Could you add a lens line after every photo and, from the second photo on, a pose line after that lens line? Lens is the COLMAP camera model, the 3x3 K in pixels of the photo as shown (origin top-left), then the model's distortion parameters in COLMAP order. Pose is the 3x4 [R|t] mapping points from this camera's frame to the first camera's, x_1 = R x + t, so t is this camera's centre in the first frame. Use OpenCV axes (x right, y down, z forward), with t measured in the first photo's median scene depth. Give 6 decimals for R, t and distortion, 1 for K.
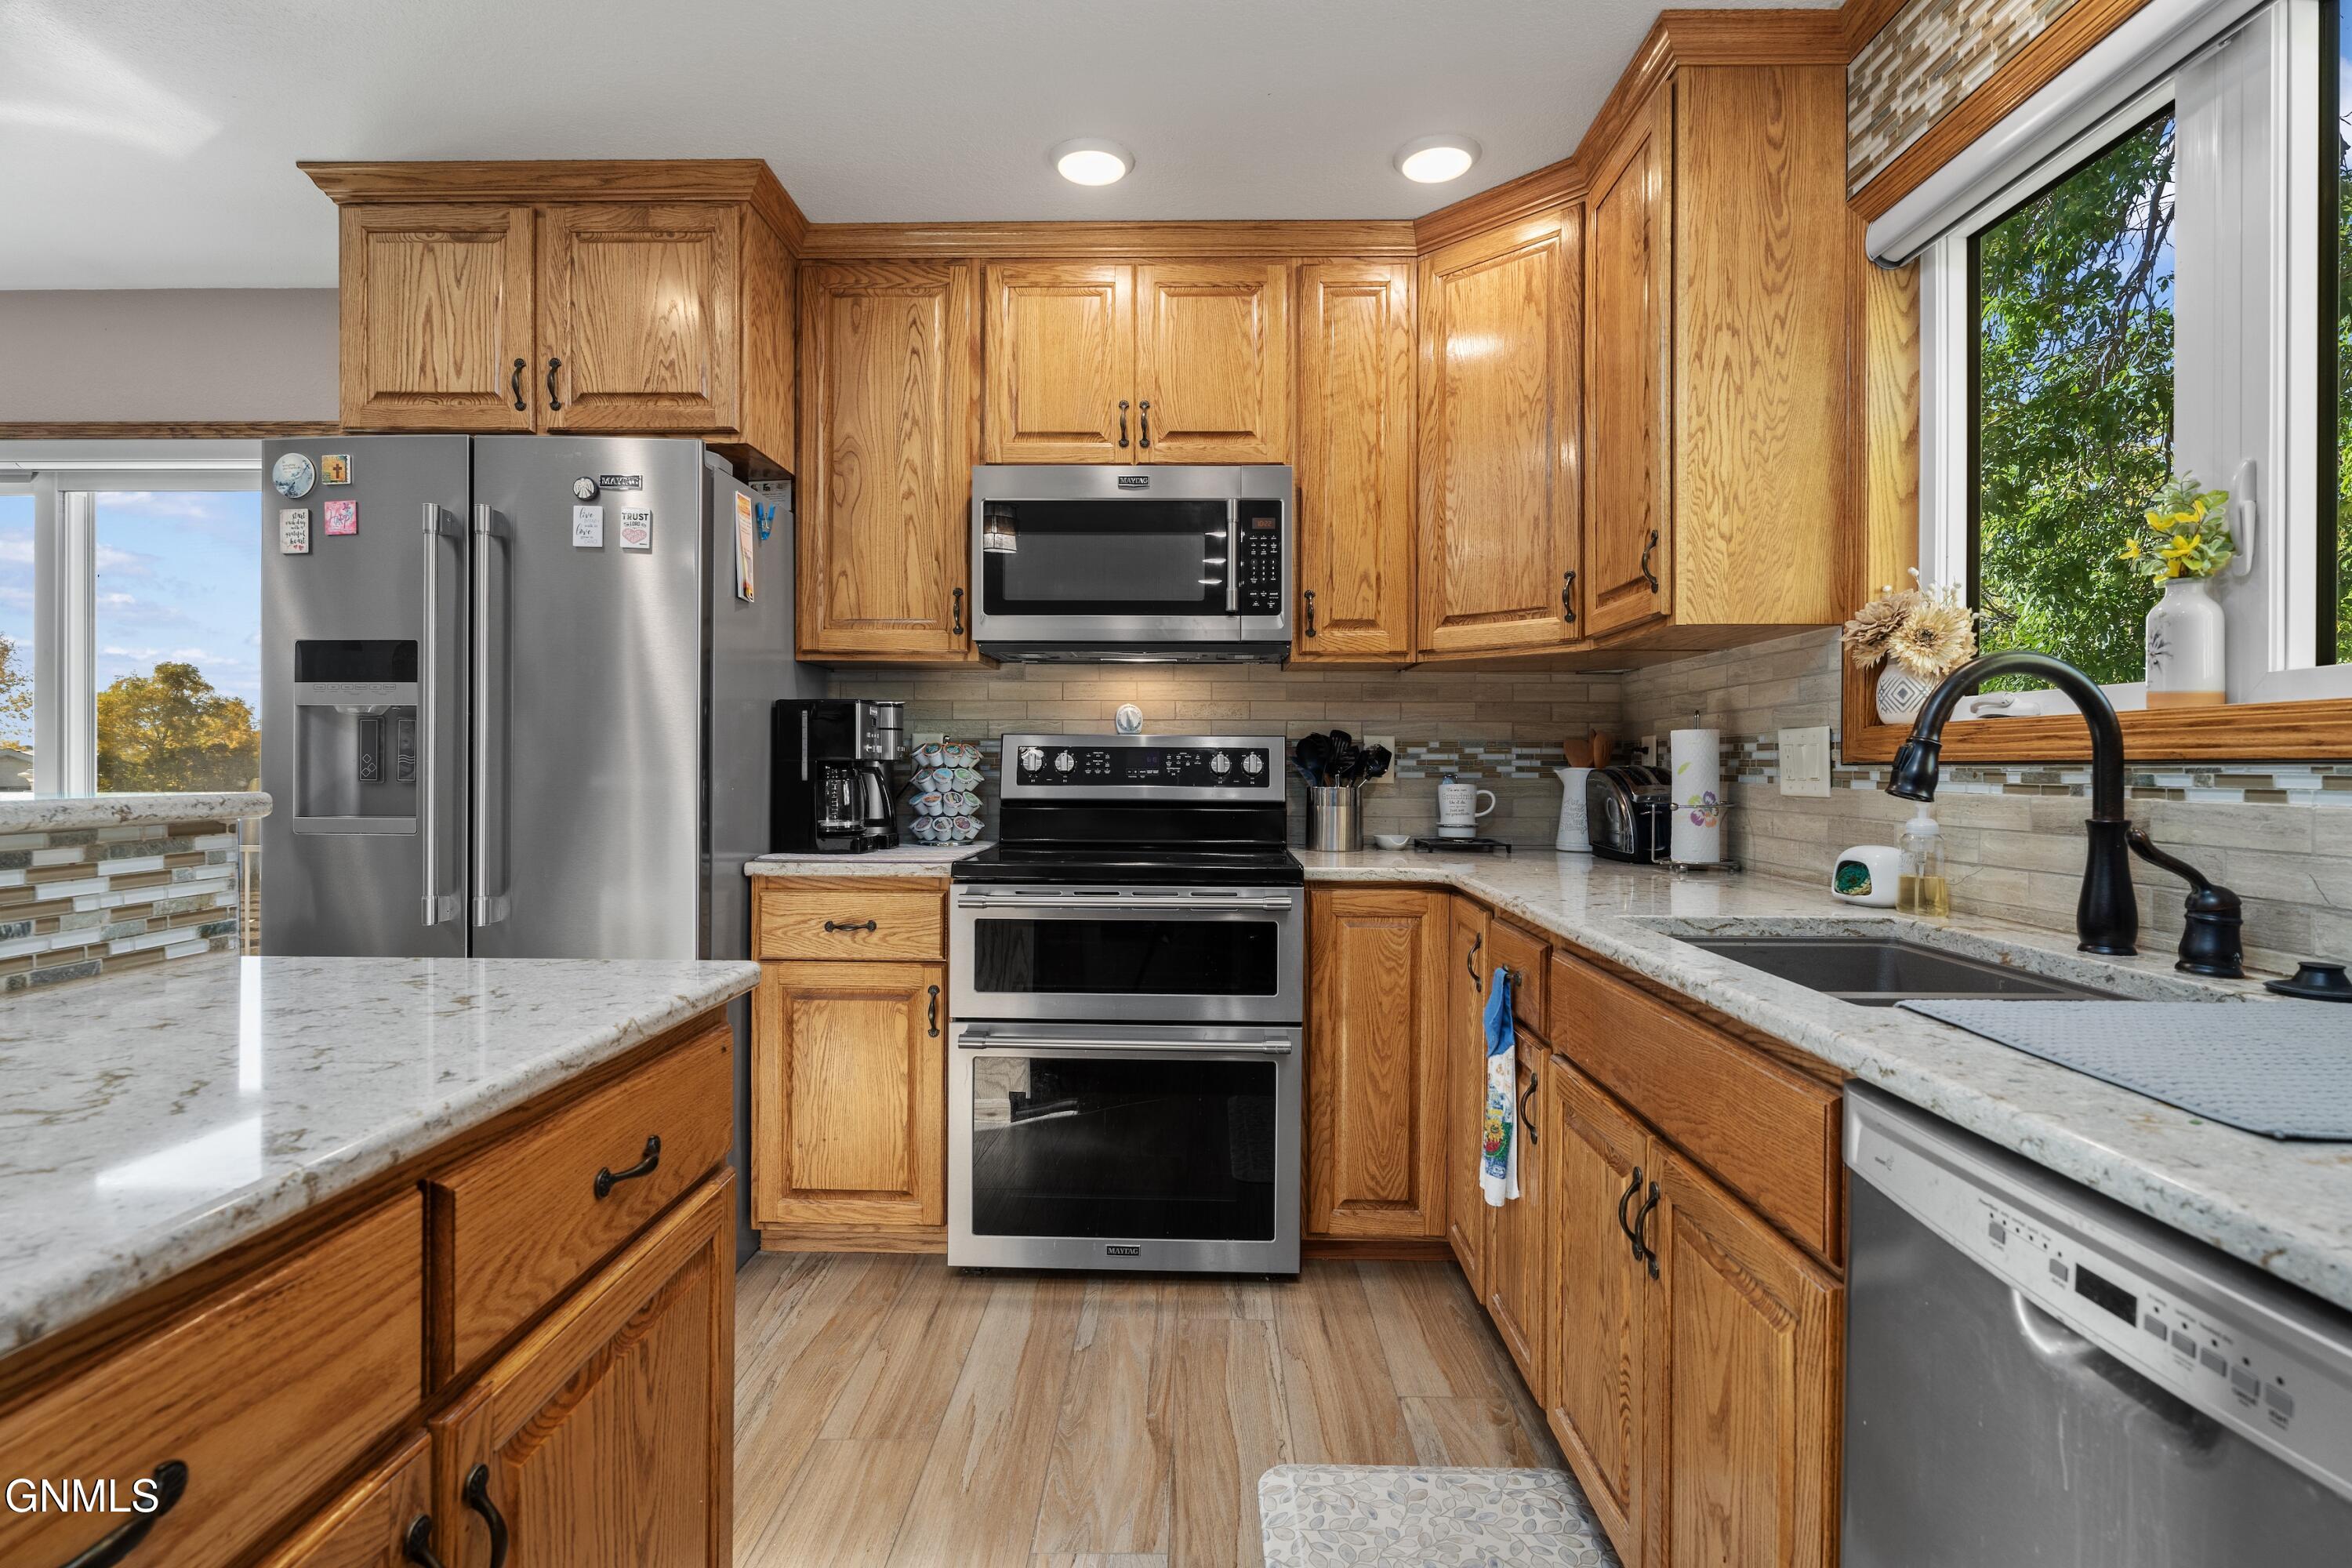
lens RADIAL K [[1134.8, 0, 1176.4], [0, 1134.8, 770.7], [0, 0, 1]] dist [-0.003985, -0.000631]
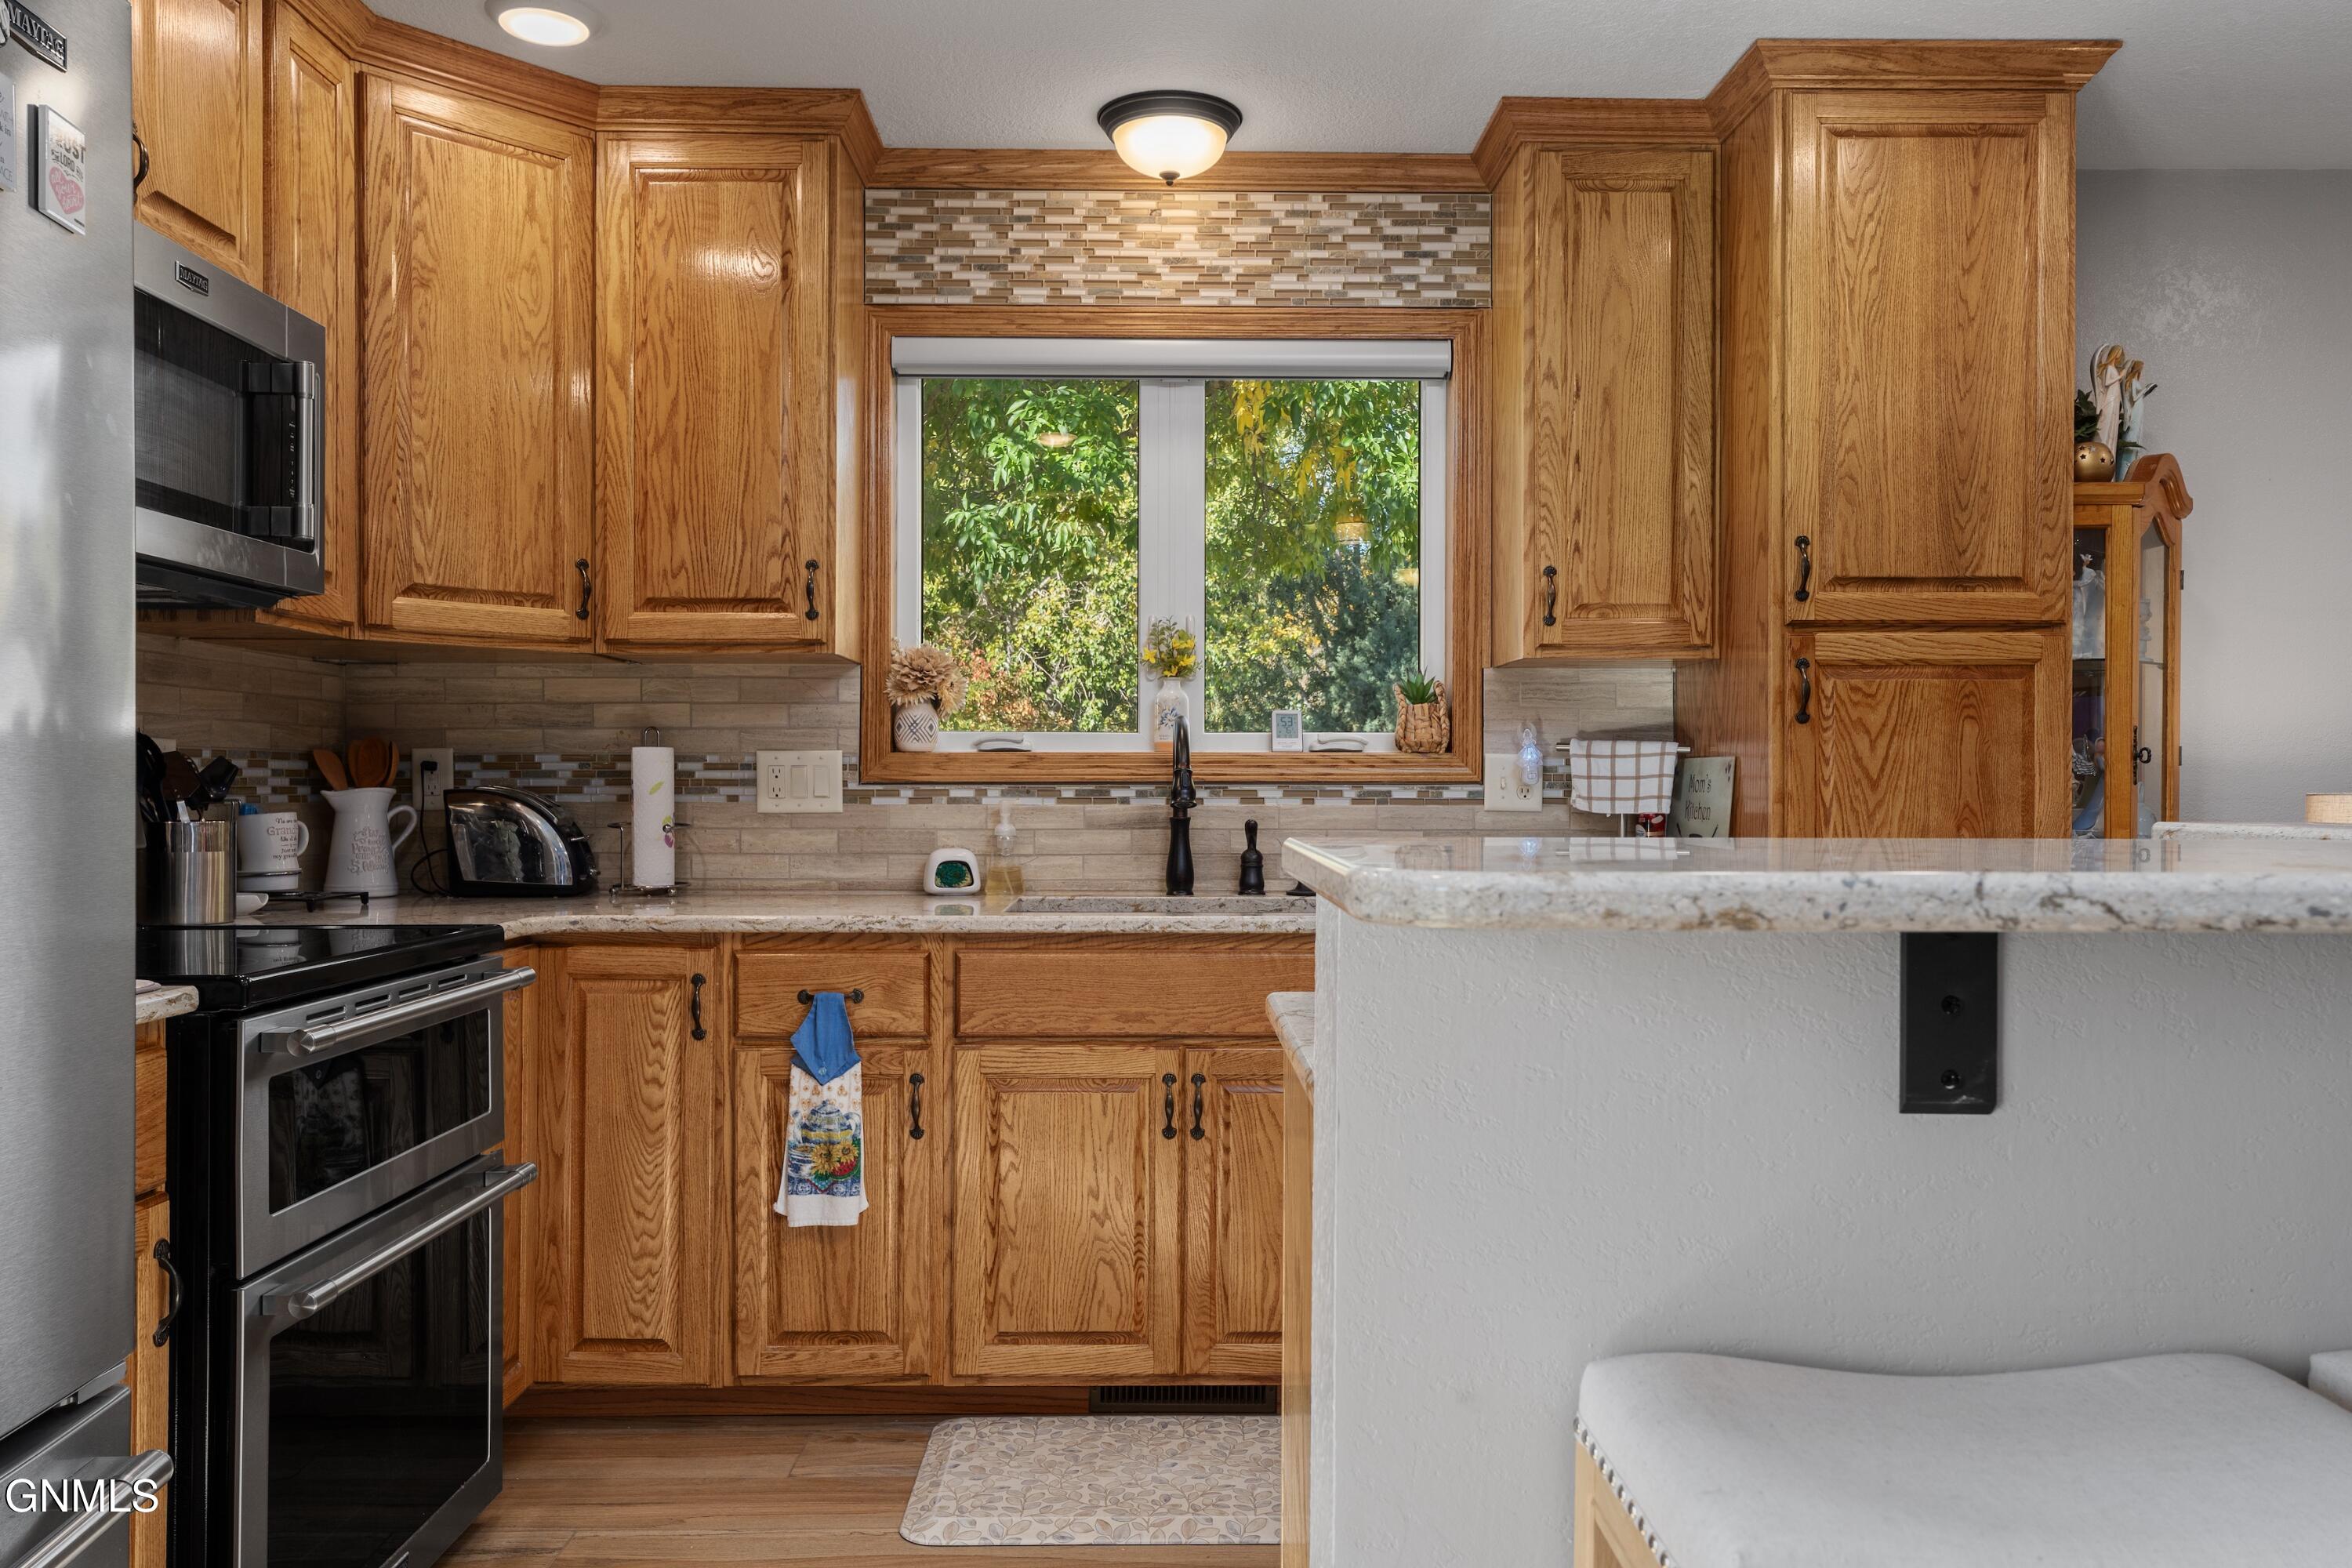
lens RADIAL K [[1694.8, 0, 1173.4], [0, 1694.8, 788.0], [0, 0, 1]] dist [-0.005231, 0.001907]
pose [[-0.012608, -0.006242, 0.999901, -0.988298], [0.004106, 0.999972, 0.006295, -0.009423], [-0.999912, 0.004185, -0.012582, 0.595057]]
